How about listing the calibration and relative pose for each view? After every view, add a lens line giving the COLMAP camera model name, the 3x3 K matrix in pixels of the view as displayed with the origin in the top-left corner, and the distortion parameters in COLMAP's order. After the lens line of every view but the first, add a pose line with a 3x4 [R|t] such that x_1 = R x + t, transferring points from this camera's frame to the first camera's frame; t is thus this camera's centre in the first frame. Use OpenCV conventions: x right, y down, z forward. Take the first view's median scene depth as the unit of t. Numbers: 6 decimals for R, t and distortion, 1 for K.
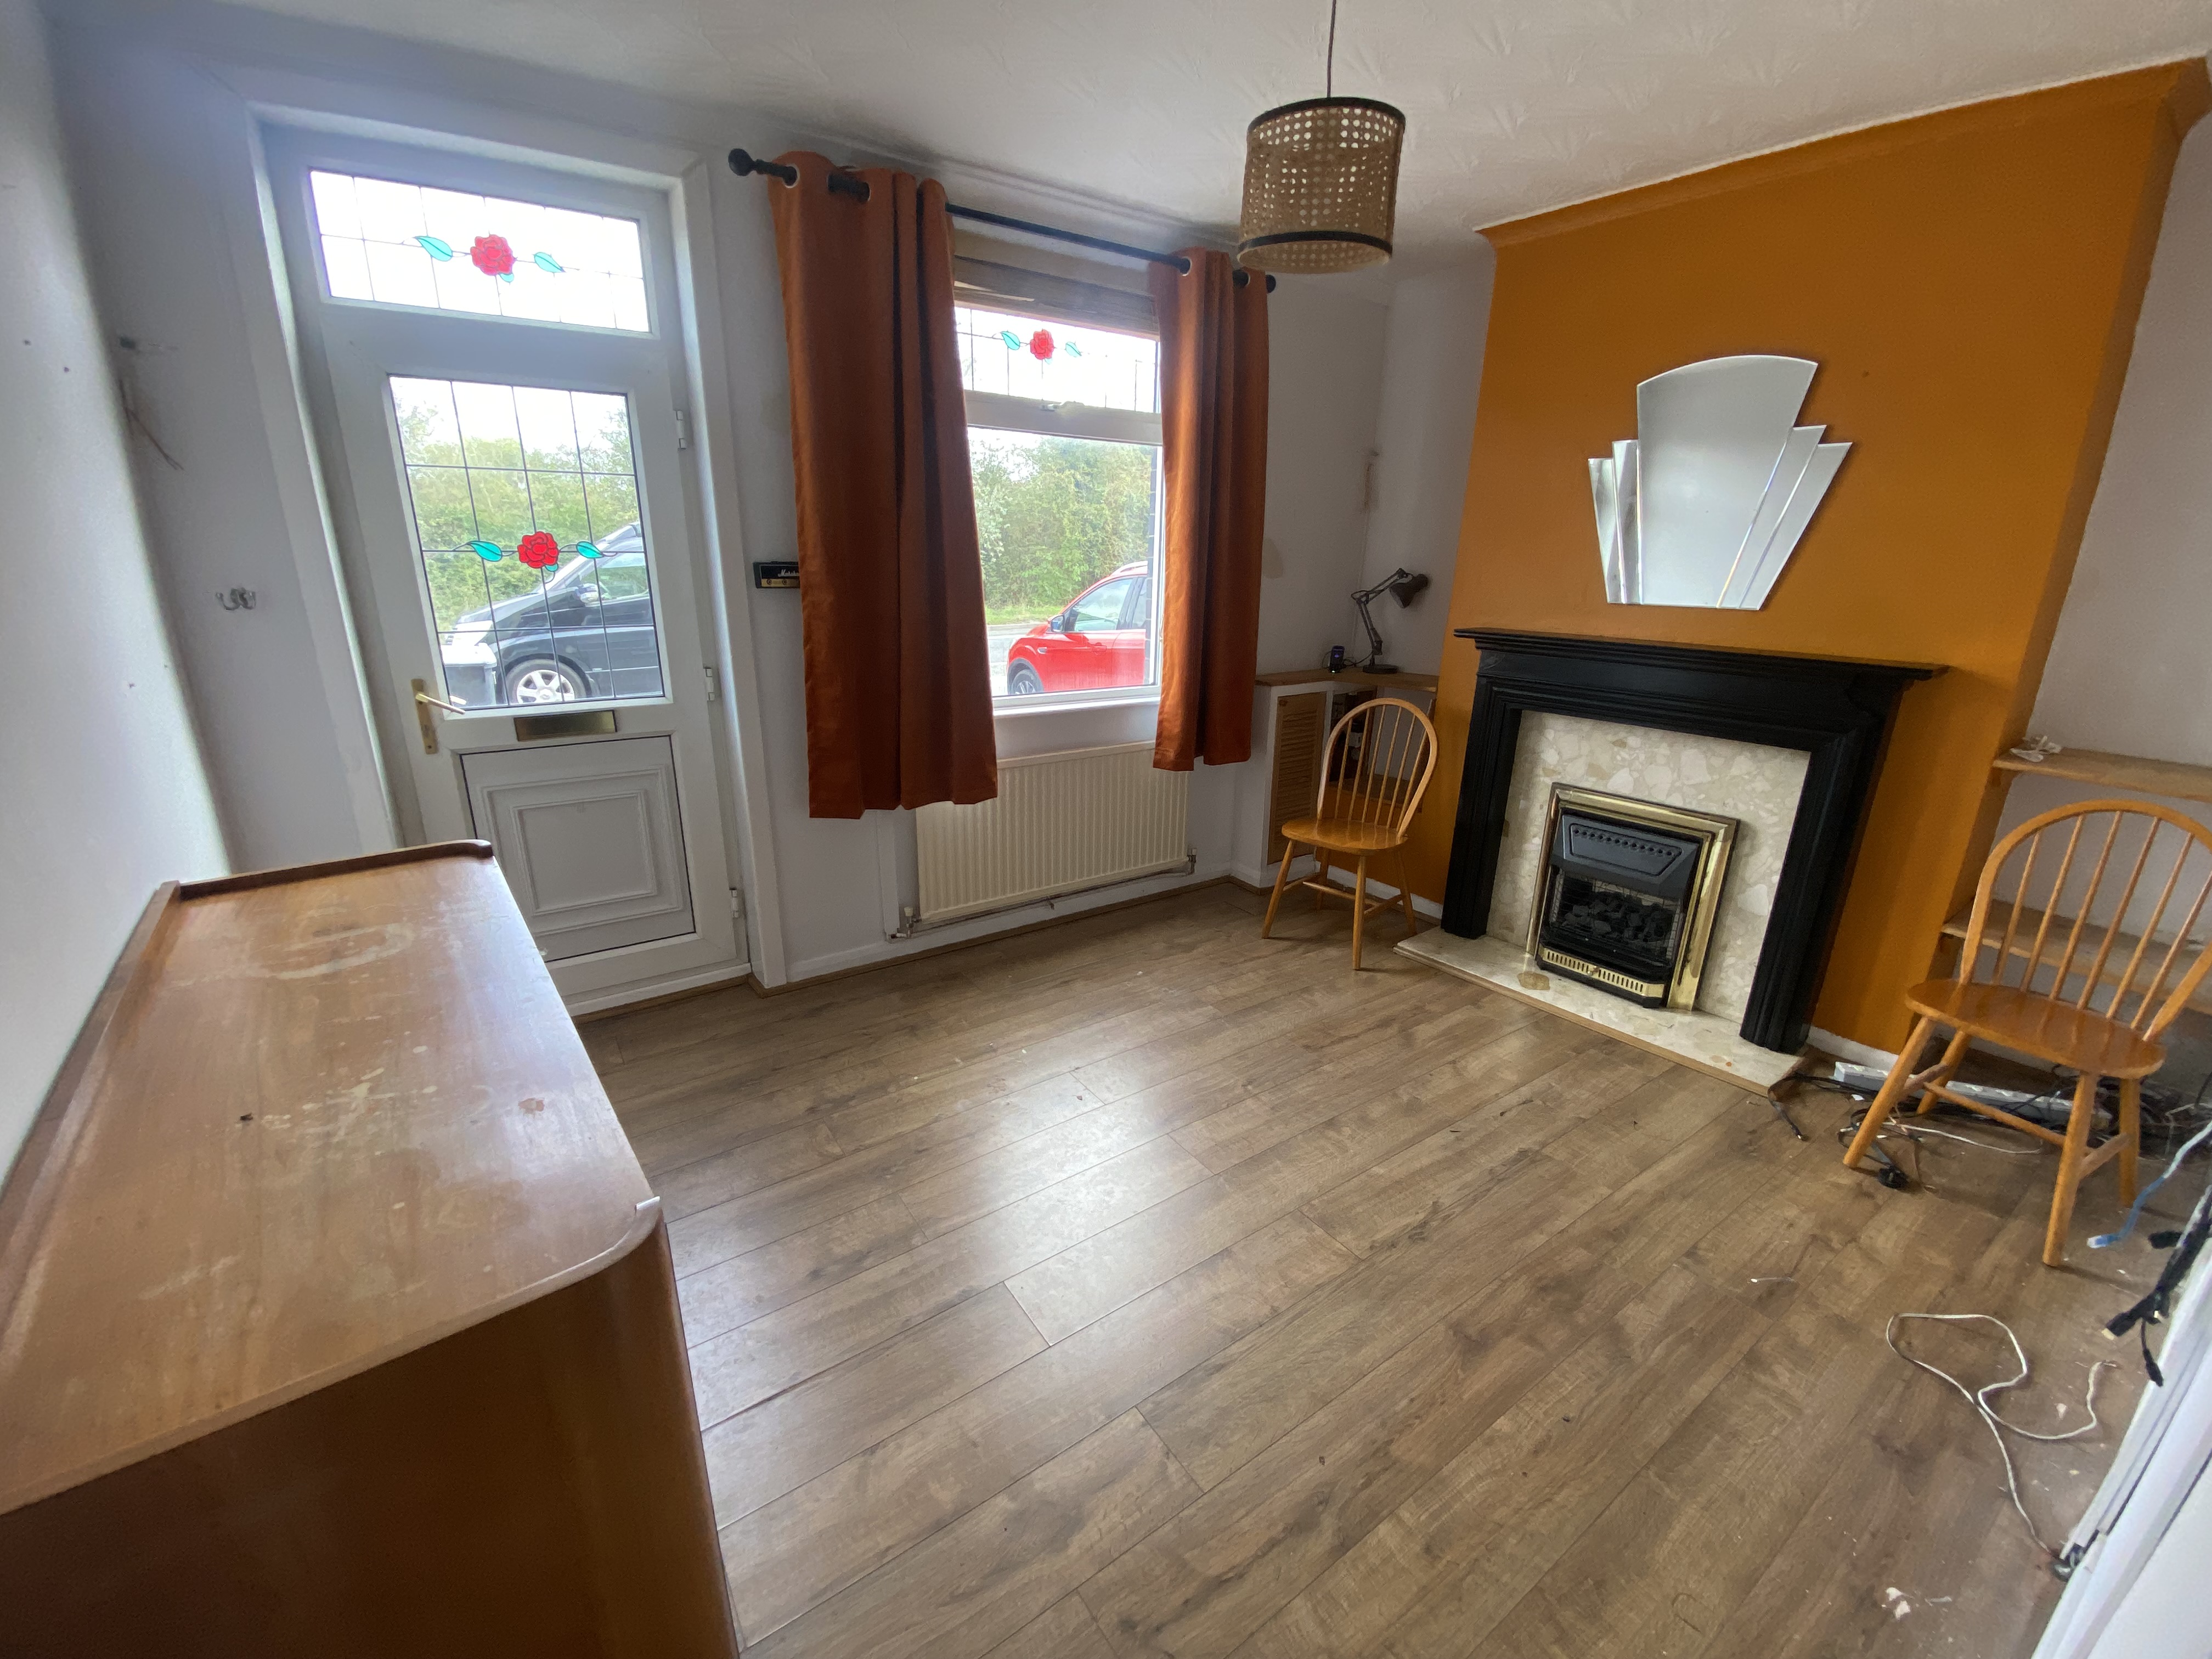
lens RADIAL K [[885.2, 0, 1097.6], [0, 885.2, 838.3], [0, 0, 1]] dist [0.014339, -0.017518]
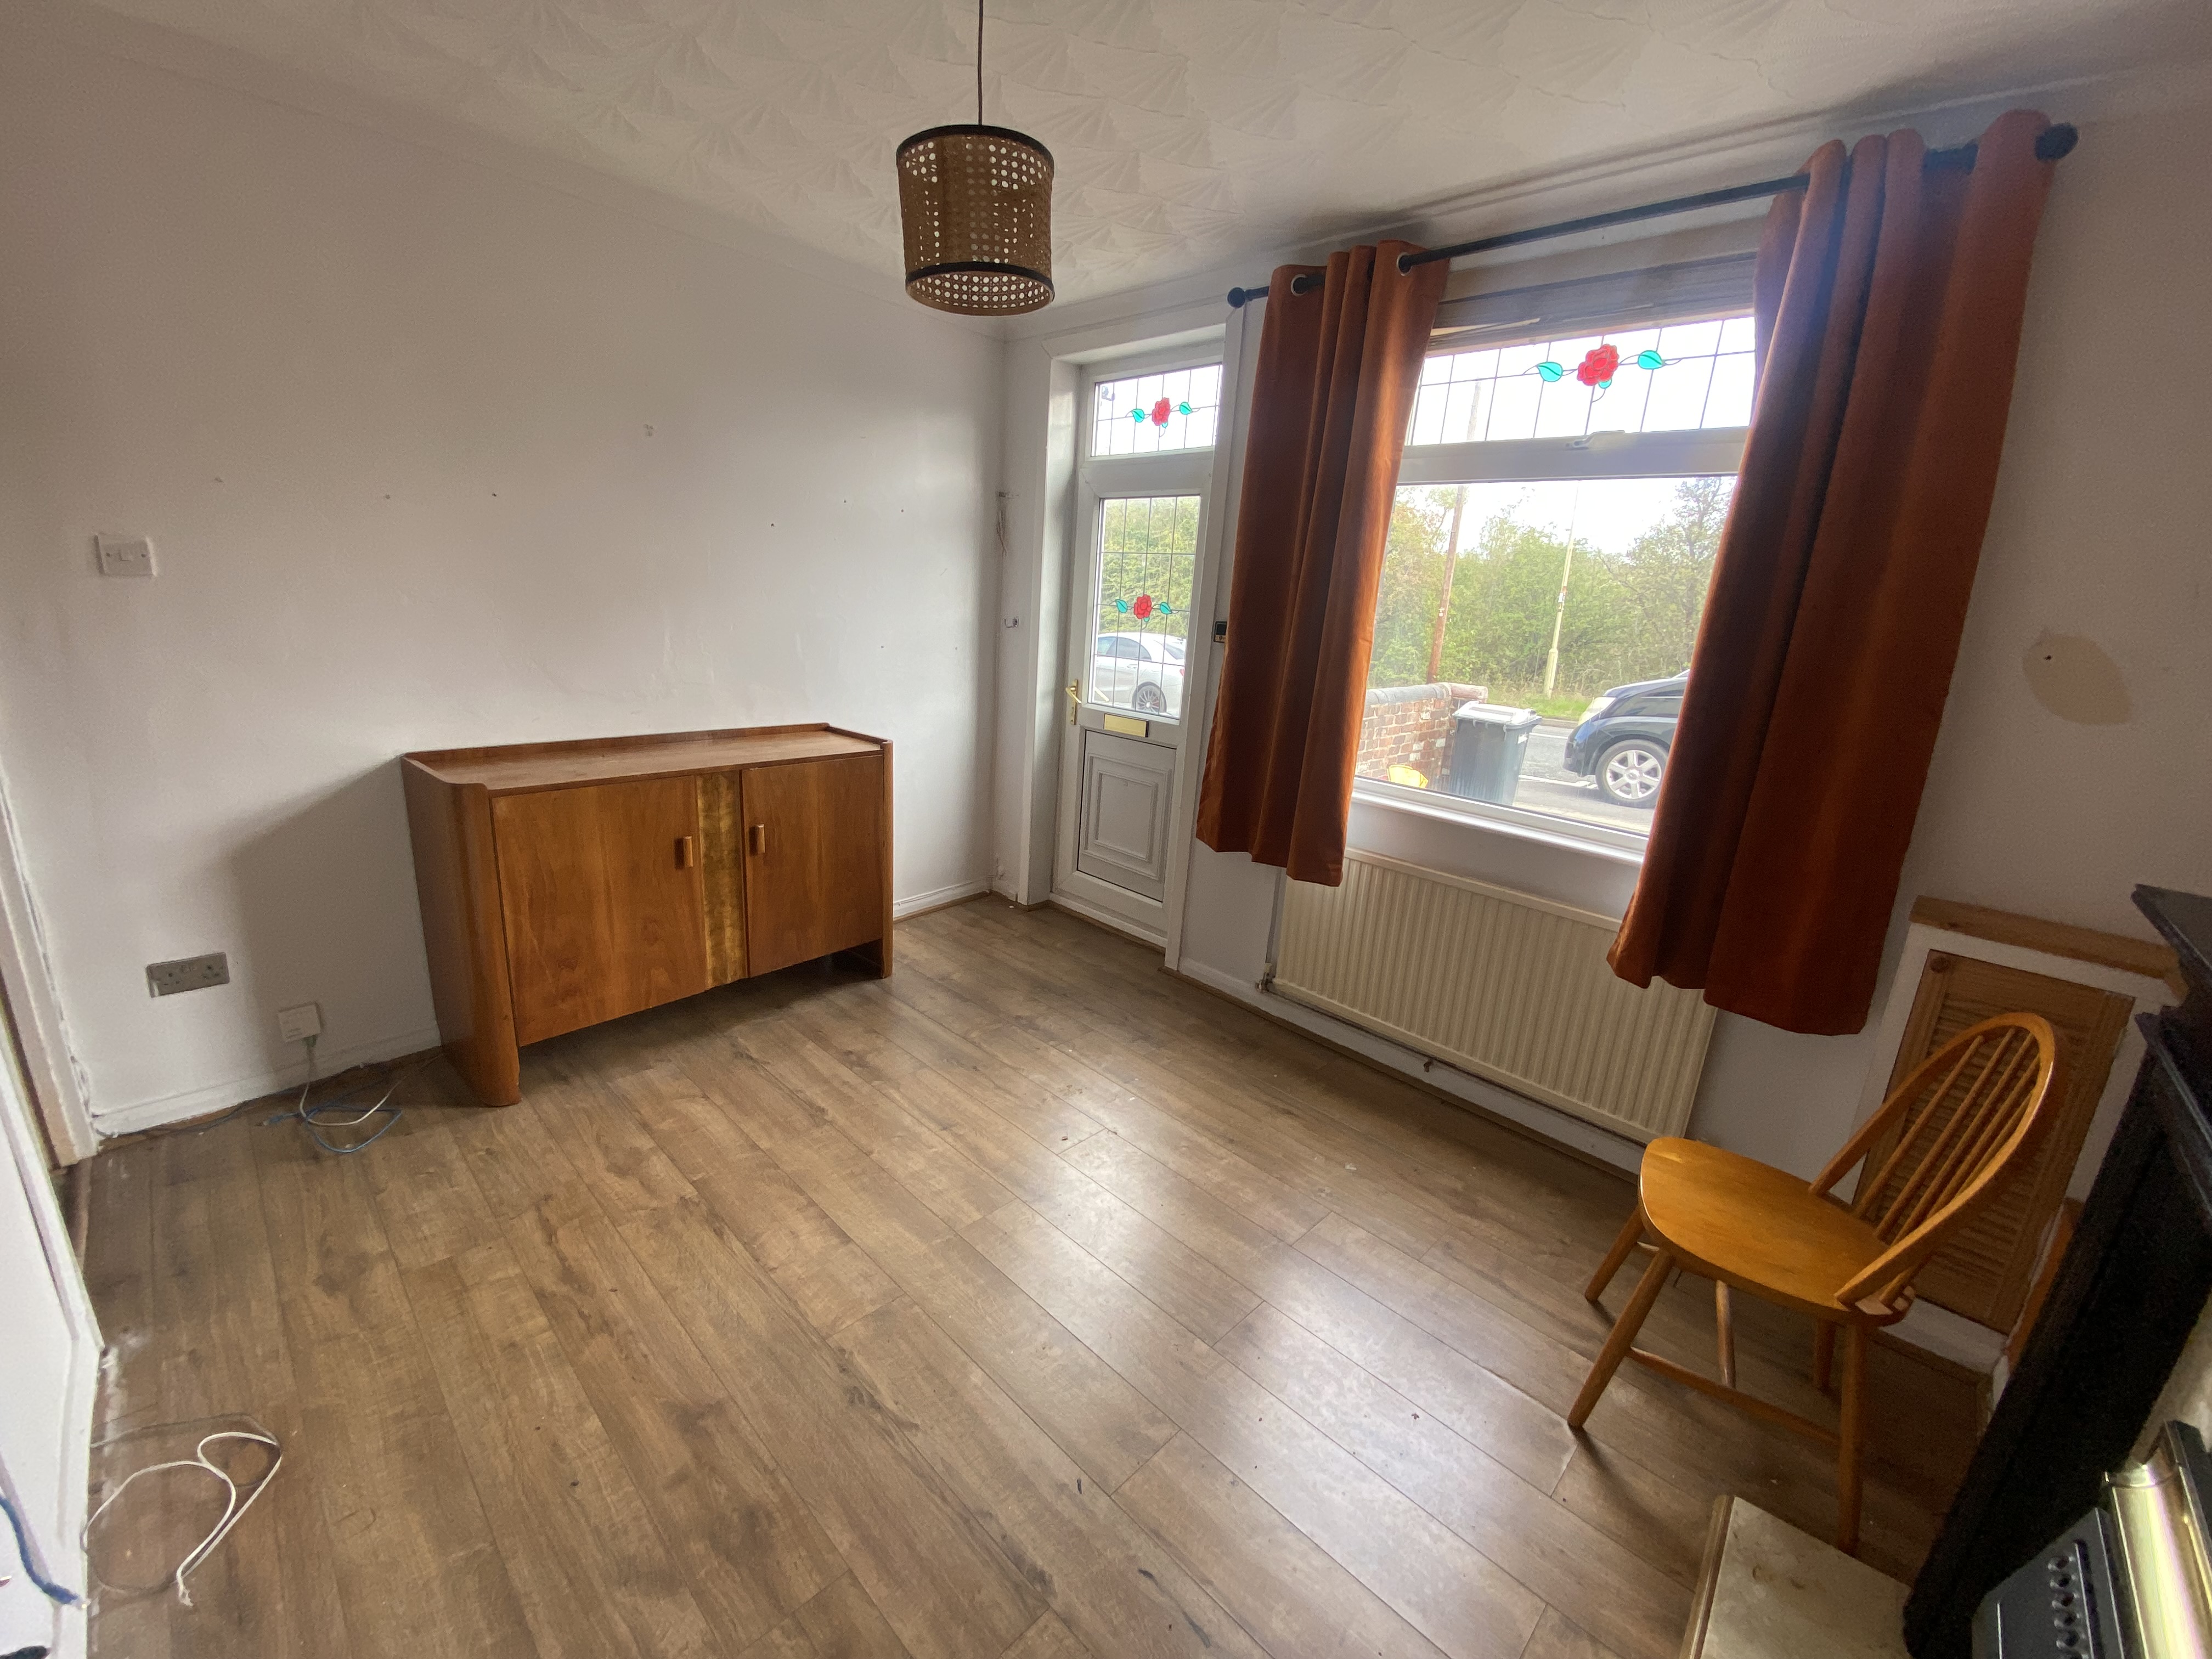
lens RADIAL K [[885.2, 0, 1097.6], [0, 885.2, 838.3], [0, 0, 1]] dist [0.014339, -0.017518]
pose [[0.198478, 0.262511, -0.944296, 0.838780], [-0.356275, 0.916879, 0.180005, -0.210565], [0.913058, 0.300702, 0.275507, 0.649584]]
